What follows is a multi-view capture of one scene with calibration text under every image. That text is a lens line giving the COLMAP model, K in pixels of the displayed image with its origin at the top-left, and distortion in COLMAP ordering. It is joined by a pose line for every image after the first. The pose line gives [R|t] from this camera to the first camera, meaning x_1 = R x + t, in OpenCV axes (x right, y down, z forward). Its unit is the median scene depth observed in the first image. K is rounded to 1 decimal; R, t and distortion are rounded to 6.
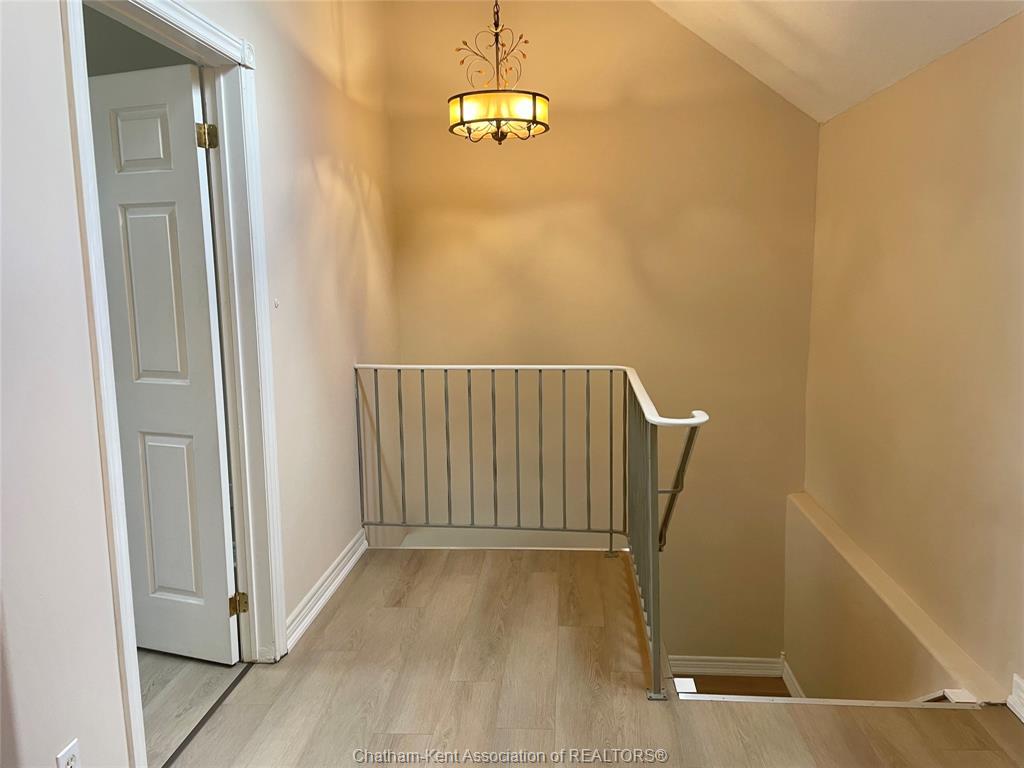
lens RADIAL K [[774.4, 0, 513.5], [0, 774.4, 380.4], [0, 0, 1]] dist [0.061633, -0.079016]
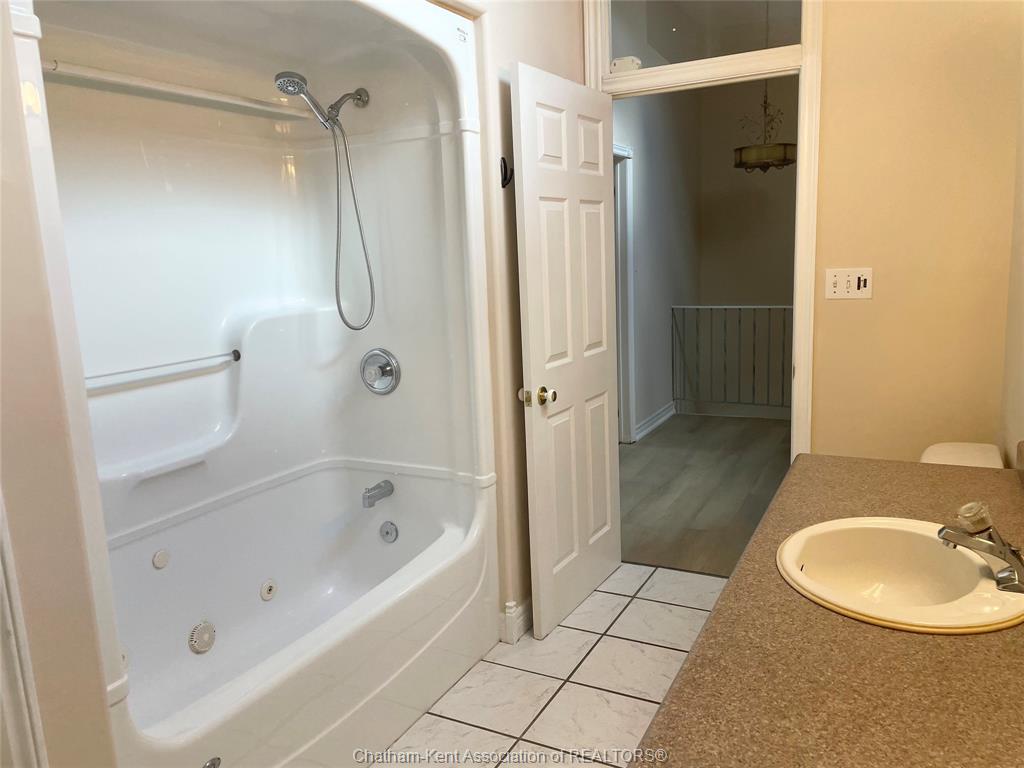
lens RADIAL K [[774.4, 0, 514.4], [0, 774.4, 387.2], [0, 0, 1]] dist [0.061633, -0.079016]
pose [[0.924849, 0.042242, -0.377981, 0.145083], [-0.027691, 0.998654, 0.043852, 0.101258], [0.379325, -0.030090, 0.924774, -0.807709]]
